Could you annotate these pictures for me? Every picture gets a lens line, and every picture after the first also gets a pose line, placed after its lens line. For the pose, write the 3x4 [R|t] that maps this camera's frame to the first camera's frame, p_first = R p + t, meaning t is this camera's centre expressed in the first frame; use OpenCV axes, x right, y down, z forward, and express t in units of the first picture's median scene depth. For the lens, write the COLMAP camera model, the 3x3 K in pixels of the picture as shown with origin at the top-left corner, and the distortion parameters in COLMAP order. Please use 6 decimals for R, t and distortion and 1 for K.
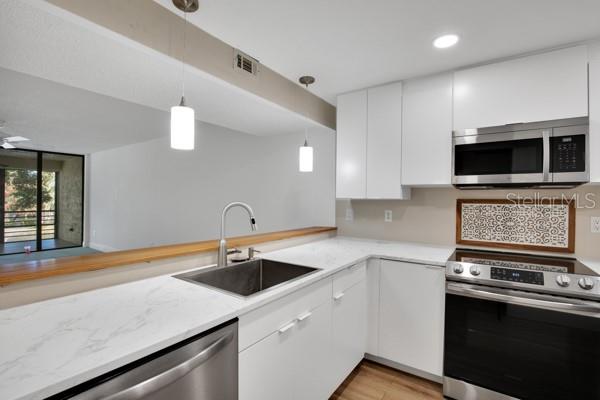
lens RADIAL K [[287.1, 0, 292.9], [0, 287.1, 201.8], [0, 0, 1]] dist [-0.029411, -0.000290]
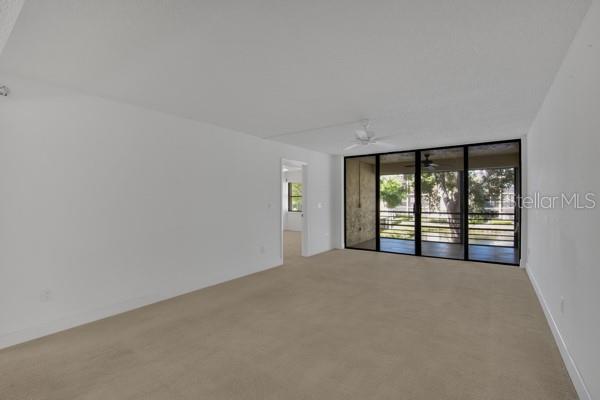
lens RADIAL K [[277.6, 0, 297.6], [0, 277.6, 198.6], [0, 0, 1]] dist [-0.027129, 0.000273]
pose [[0.005377, -0.012712, -0.999905, -0.201877], [-0.001557, 0.999918, -0.012720, -0.013916], [0.999984, 0.001625, 0.005357, 1.595485]]
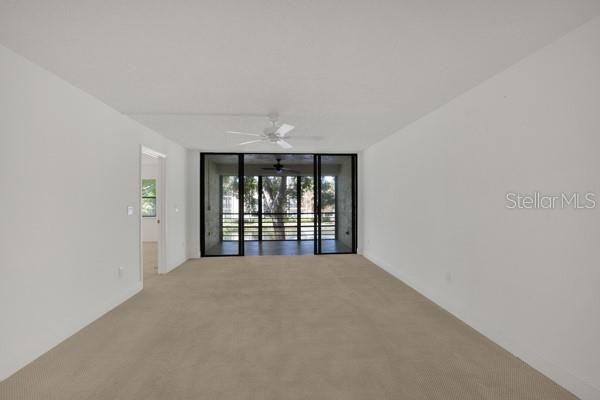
lens RADIAL K [[277.6, 0, 297.6], [0, 277.6, 198.6], [0, 0, 1]] dist [-0.027129, 0.000273]
pose [[0.652049, -0.018373, -0.757954, -0.695787], [0.005774, 0.999798, -0.019268, -0.011635], [0.758155, 0.008187, 0.652023, 0.995746]]
